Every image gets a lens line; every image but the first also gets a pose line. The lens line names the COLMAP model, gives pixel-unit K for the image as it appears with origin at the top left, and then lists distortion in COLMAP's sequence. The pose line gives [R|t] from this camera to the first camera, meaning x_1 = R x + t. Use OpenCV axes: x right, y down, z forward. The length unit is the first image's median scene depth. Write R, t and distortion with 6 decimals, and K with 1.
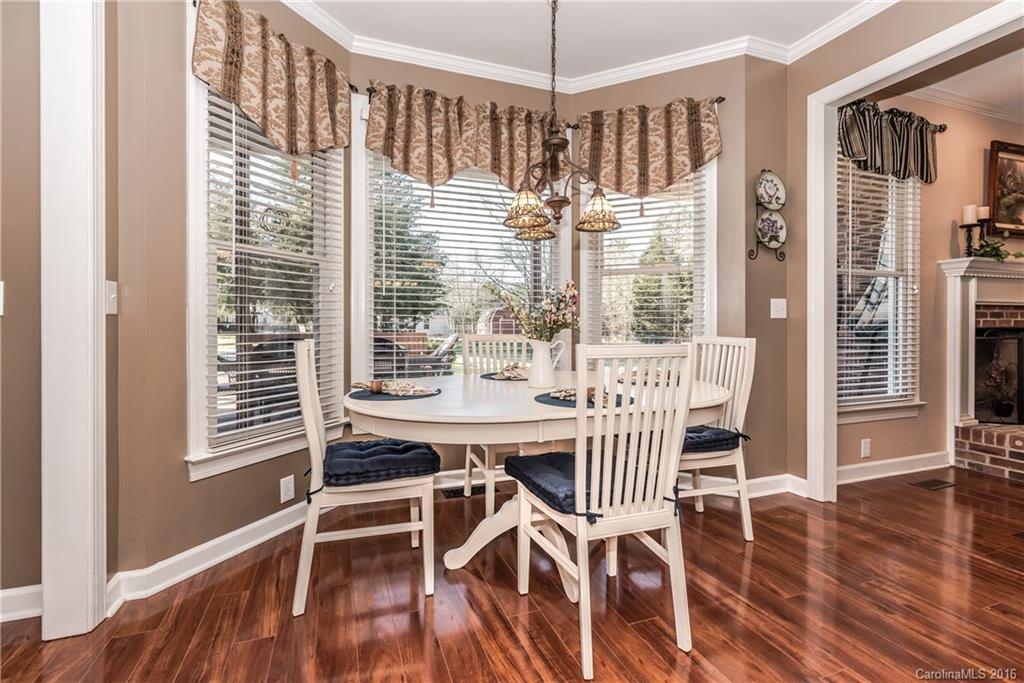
lens RADIAL K [[470.7, 0, 509.8], [0, 470.7, 322.1], [0, 0, 1]] dist [0.001469, 0.000058]
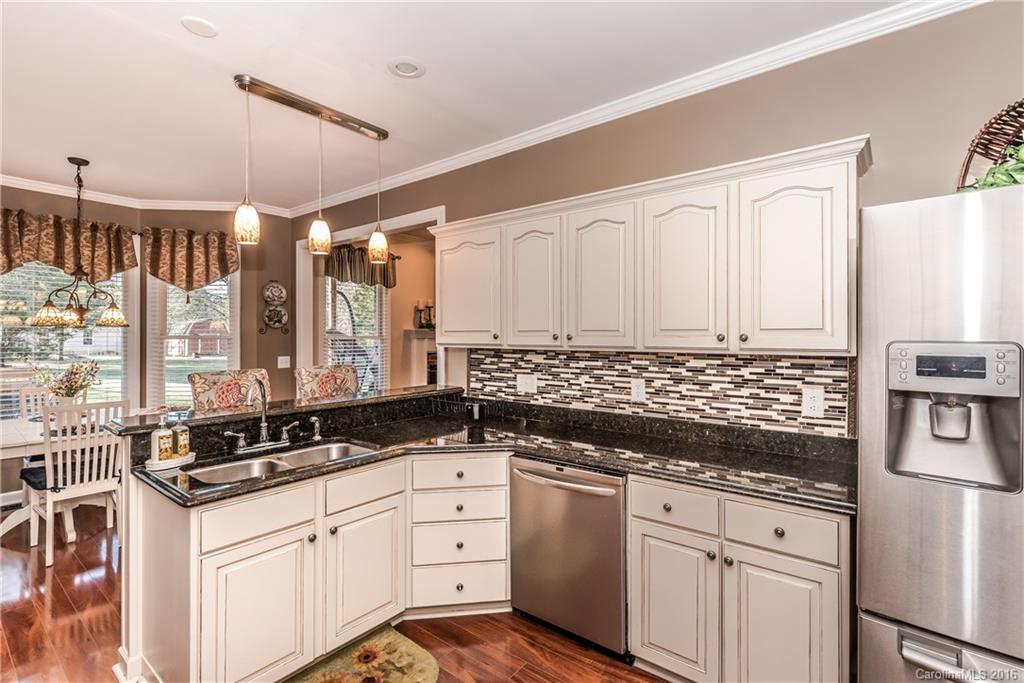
lens RADIAL K [[480.3, 0, 515.0], [0, 480.3, 332.3], [0, 0, 1]] dist [0.001268, 0.000141]
pose [[0.850776, 0.005305, 0.525502, 0.366348], [-0.001029, 0.999964, -0.008428, -0.120993], [-0.525528, 0.006630, 0.850750, -0.878318]]
